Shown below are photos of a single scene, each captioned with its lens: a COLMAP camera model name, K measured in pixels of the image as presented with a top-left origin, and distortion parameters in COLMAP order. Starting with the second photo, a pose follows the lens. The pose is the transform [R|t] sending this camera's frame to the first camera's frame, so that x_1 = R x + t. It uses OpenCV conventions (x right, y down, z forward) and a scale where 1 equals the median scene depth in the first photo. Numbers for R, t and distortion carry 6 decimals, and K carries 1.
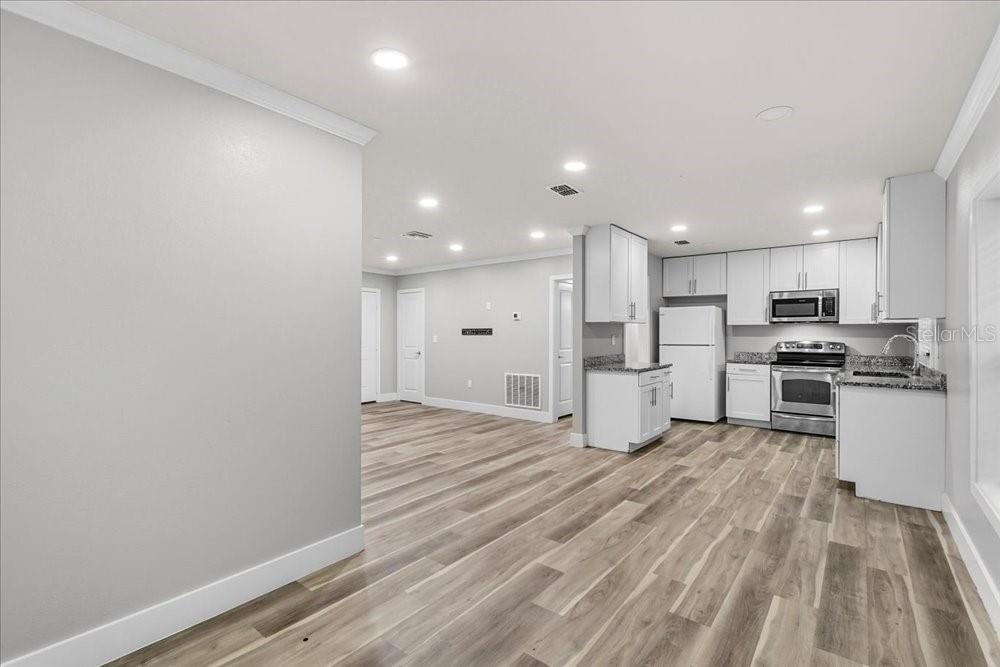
lens RADIAL K [[453.2, 0, 490.2], [0, 453.2, 334.3], [0, 0, 1]] dist [0.005854, -0.000574]
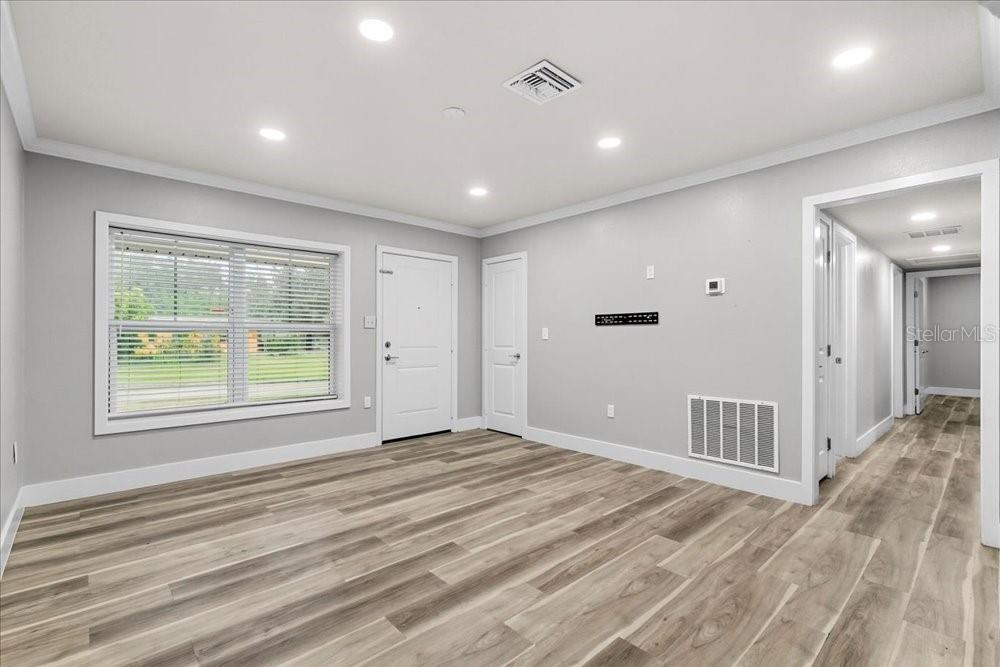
lens RADIAL K [[453.2, 0, 499.0], [0, 453.2, 338.7], [0, 0, 1]] dist [0.005854, -0.000574]
pose [[0.990246, 0.003015, -0.139300, -0.162609], [-0.002747, 0.999994, 0.002115, 0.027565], [0.139305, -0.001712, 0.990248, 0.638597]]
